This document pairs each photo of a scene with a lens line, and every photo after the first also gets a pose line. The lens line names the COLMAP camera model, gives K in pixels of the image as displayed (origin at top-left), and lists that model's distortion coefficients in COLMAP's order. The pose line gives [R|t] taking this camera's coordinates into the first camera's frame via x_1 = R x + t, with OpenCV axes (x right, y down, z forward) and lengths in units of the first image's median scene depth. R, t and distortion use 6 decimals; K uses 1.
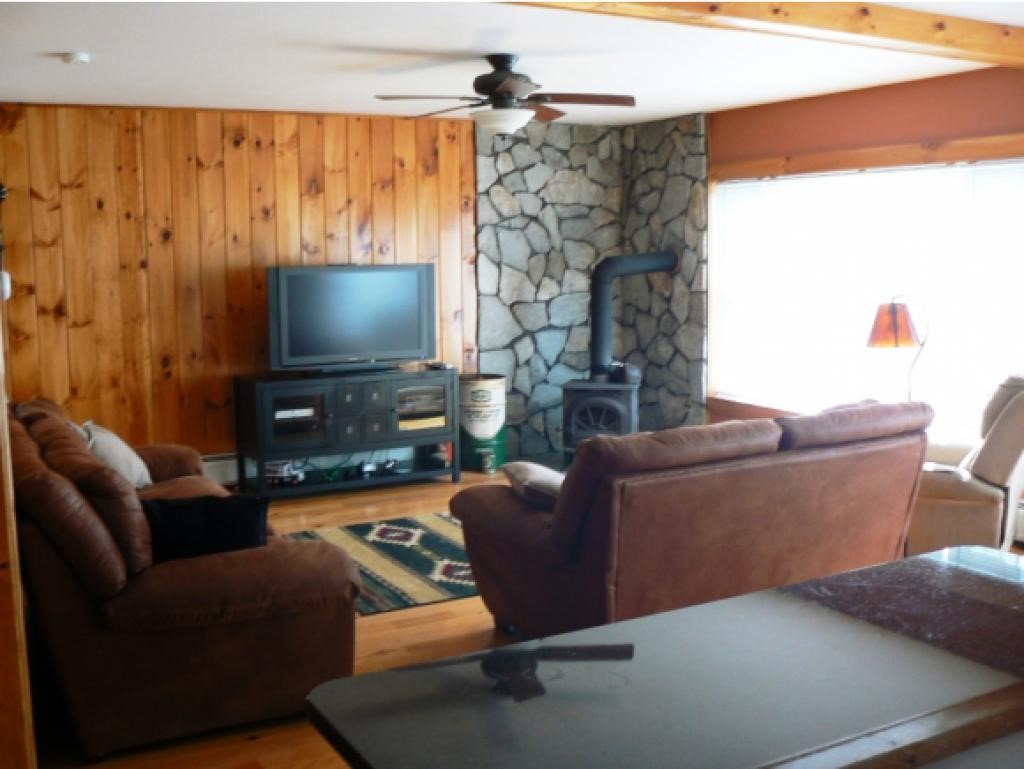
lens RADIAL K [[1118.2, 0, 512.0], [0, 1118.2, 384.5], [0, 0, 1]] dist [-0.179278, 0.203071]
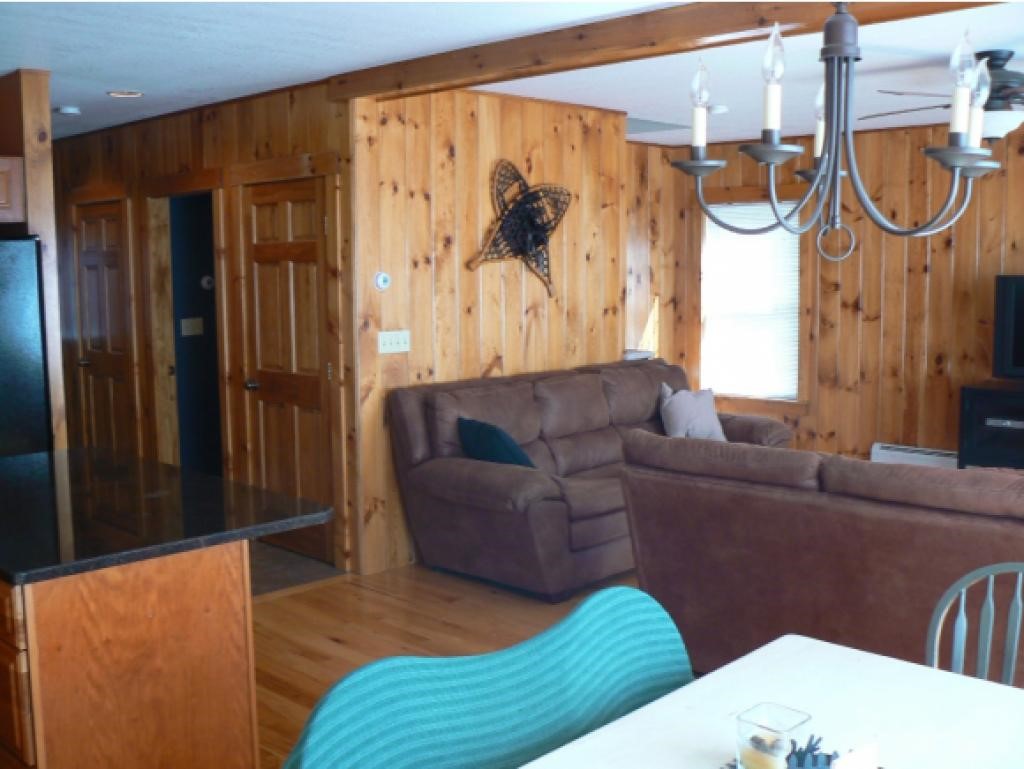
lens RADIAL K [[1110.8, 0, 506.1], [0, 1110.8, 389.7], [0, 0, 1]] dist [-0.187355, 0.225395]
pose [[0.286775, 0.120340, -0.950410, 0.520310], [-0.107684, 0.989841, 0.092841, -0.039845], [0.951927, 0.075720, 0.296820, 0.253426]]
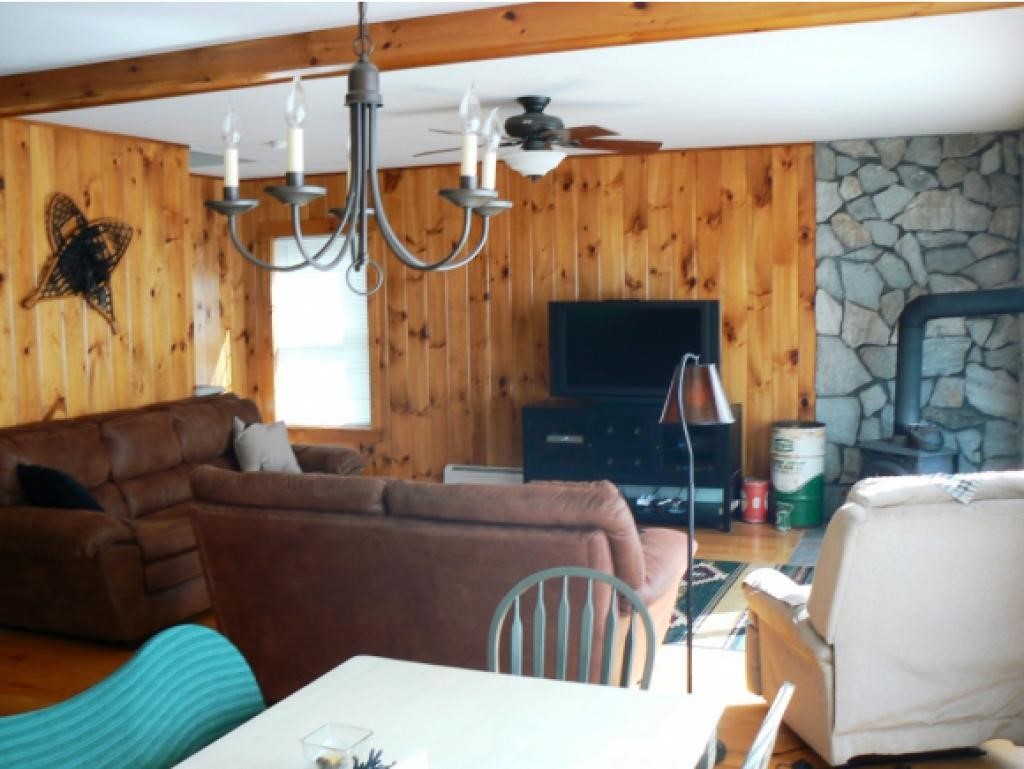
lens RADIAL K [[1110.8, 0, 506.1], [0, 1110.8, 389.7], [0, 0, 1]] dist [-0.187355, 0.225395]
pose [[0.618294, 0.074353, -0.782422, 0.530421], [-0.083498, 0.996095, 0.028675, -0.041530], [0.781499, 0.047601, 0.622088, 0.258373]]
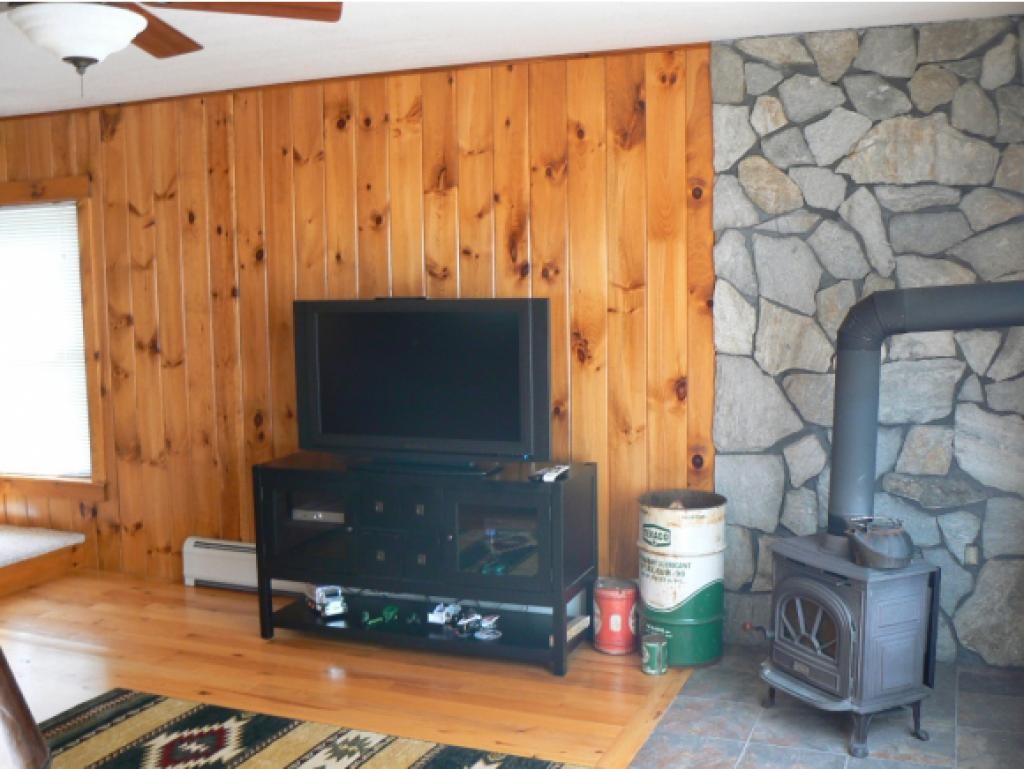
lens RADIAL K [[1110.8, 0, 506.1], [0, 1110.8, 389.7], [0, 0, 1]] dist [-0.187355, 0.225395]
pose [[0.622497, 0.085110, -0.777980, 0.350032], [-0.083943, 0.995596, 0.041751, -0.078942], [0.778107, 0.039316, 0.626900, 0.586949]]
